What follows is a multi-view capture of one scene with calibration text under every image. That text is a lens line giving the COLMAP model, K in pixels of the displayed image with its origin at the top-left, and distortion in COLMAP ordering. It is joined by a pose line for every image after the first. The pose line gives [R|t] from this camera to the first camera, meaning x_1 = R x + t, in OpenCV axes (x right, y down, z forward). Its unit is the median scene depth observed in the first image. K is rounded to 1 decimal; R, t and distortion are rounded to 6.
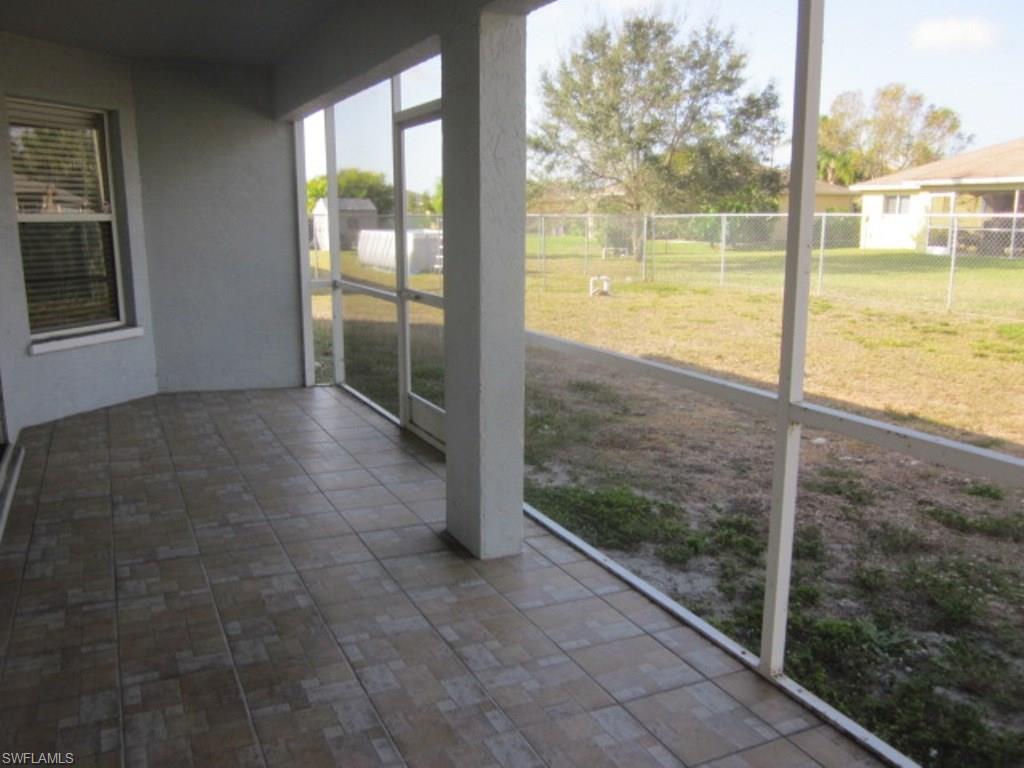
lens RADIAL K [[857.5, 0, 512.0], [0, 857.5, 384.0], [0, 0, 1]] dist [-0.003868, 0.002194]
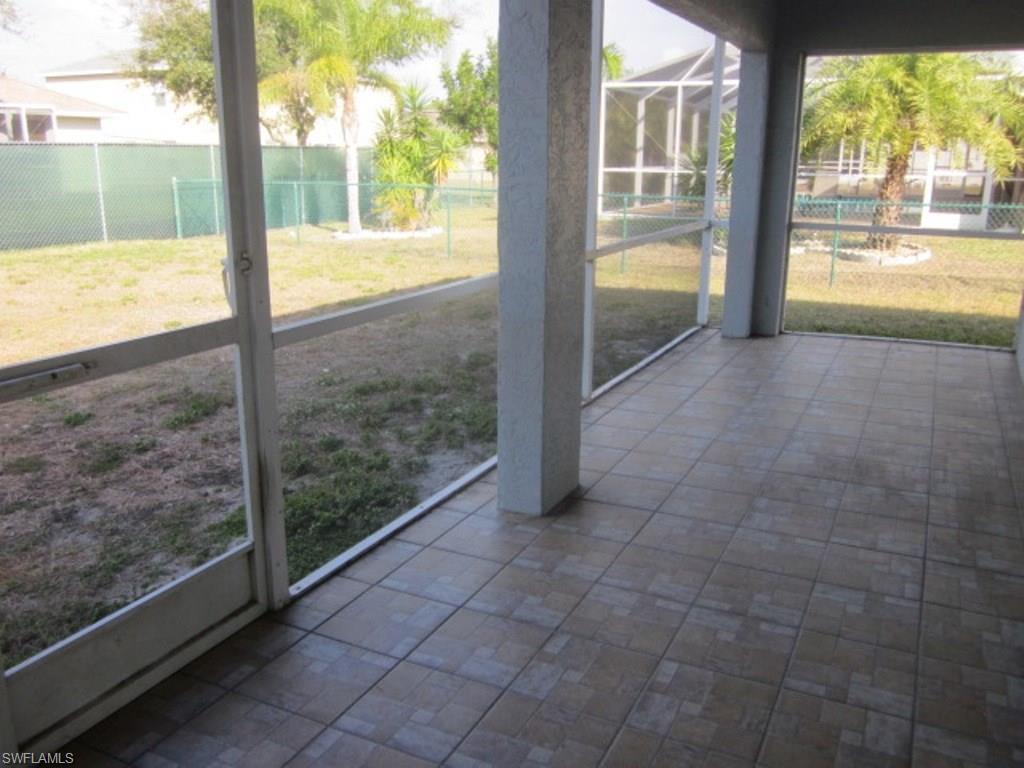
lens RADIAL K [[857.5, 0, 512.0], [0, 857.5, 384.0], [0, 0, 1]] dist [-0.003868, 0.002194]
pose [[-0.619941, -0.210818, 0.755797, -0.727594], [0.132545, 0.921251, 0.365688, -0.293268], [-0.773372, 0.326883, -0.543179, 1.535867]]
